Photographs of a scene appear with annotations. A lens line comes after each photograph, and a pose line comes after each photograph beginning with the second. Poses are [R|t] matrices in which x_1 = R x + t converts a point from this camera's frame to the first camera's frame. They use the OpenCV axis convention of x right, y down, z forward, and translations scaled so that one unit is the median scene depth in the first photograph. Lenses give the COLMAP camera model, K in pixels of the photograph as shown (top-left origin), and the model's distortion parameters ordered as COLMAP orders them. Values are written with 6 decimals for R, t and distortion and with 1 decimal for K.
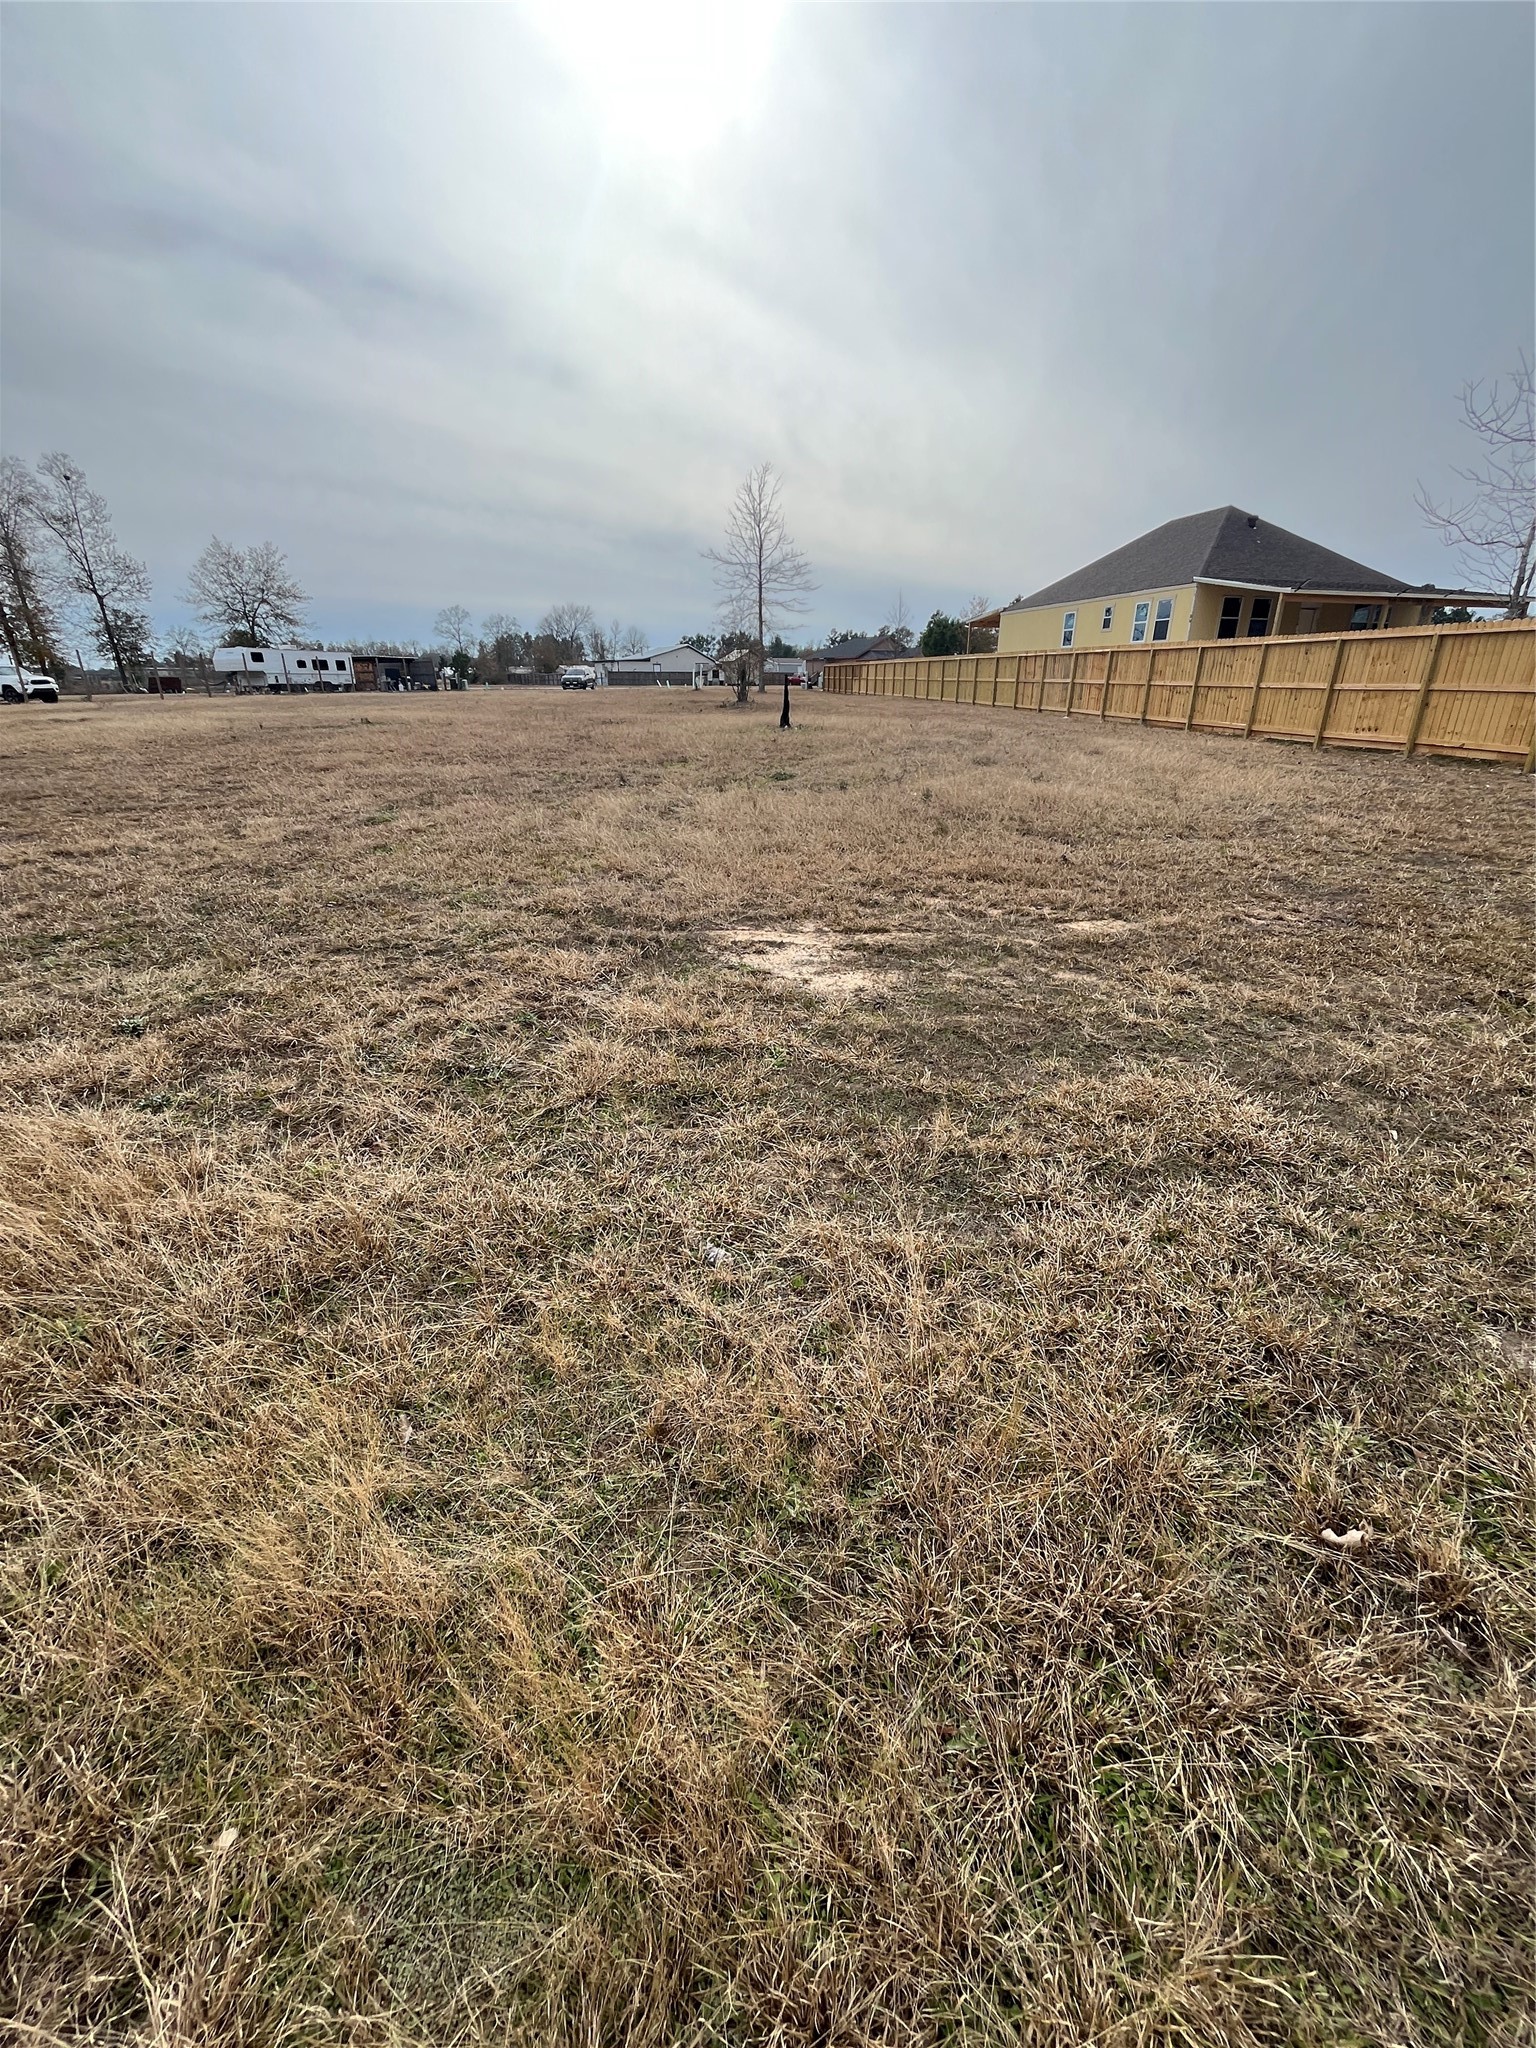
lens RADIAL K [[829.4, 0, 768.0], [0, 829.4, 1012.3], [0, 0, 1]] dist [-0.002295, -0.000260]
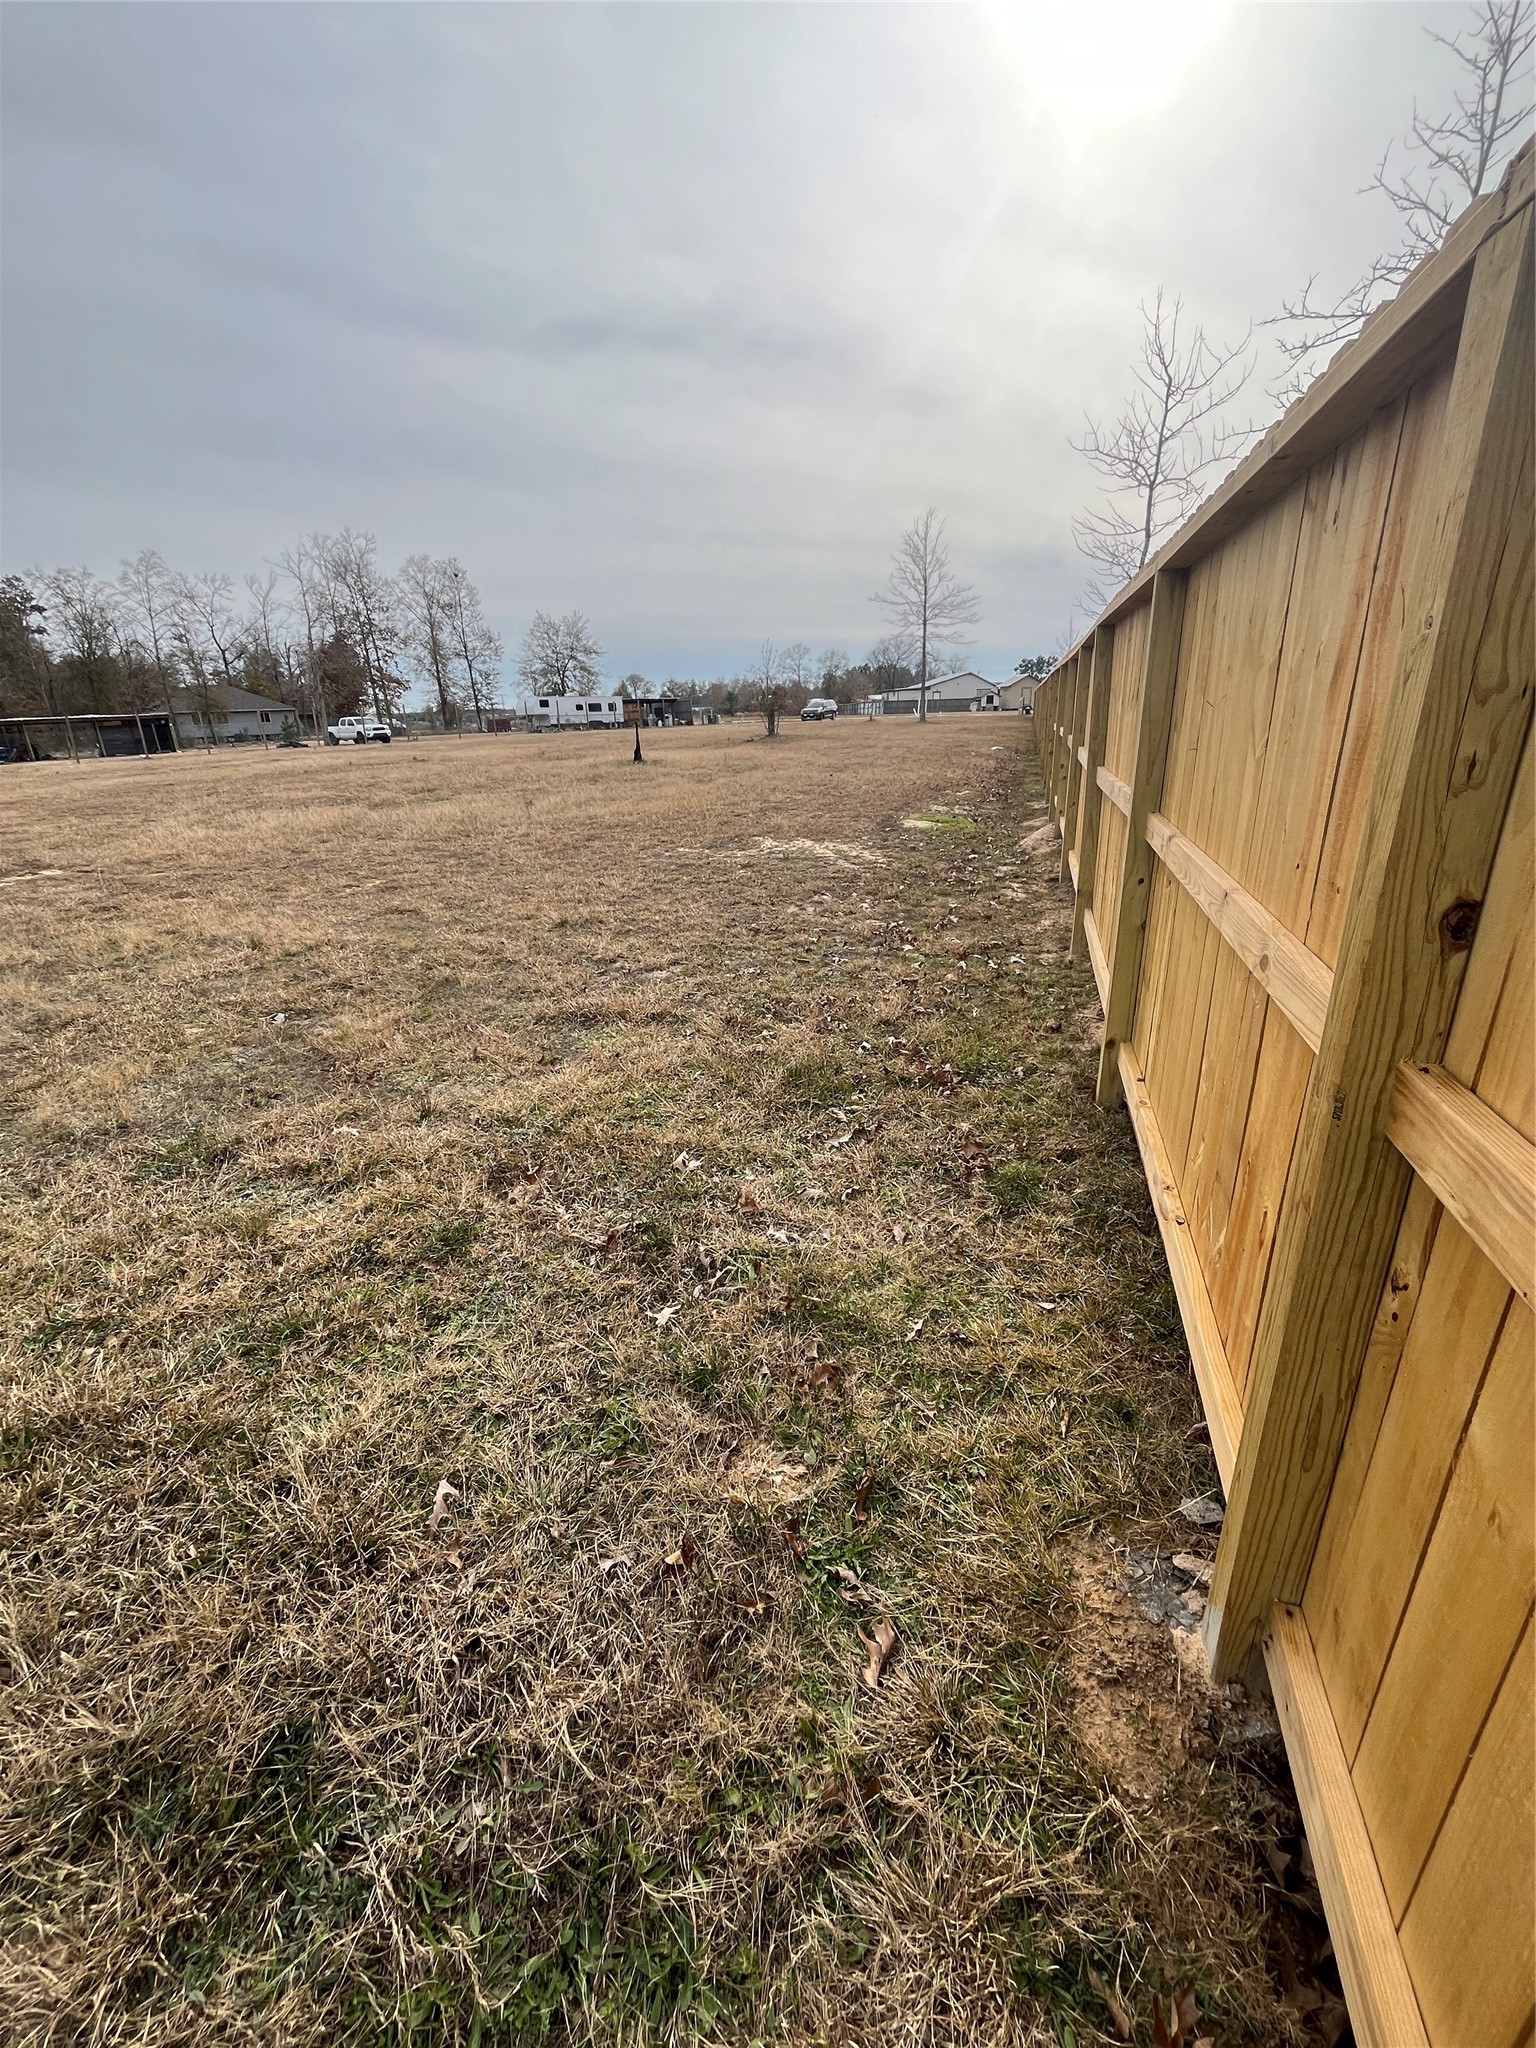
lens RADIAL K [[829.4, 0, 771.2], [0, 829.4, 1027.7], [0, 0, 1]] dist [-0.002295, -0.000260]
pose [[0.915925, 0.117150, -0.383871, 0.231860], [-0.120694, 0.992577, 0.014937, 0.008081], [0.382772, 0.032650, 0.923266, -0.033577]]
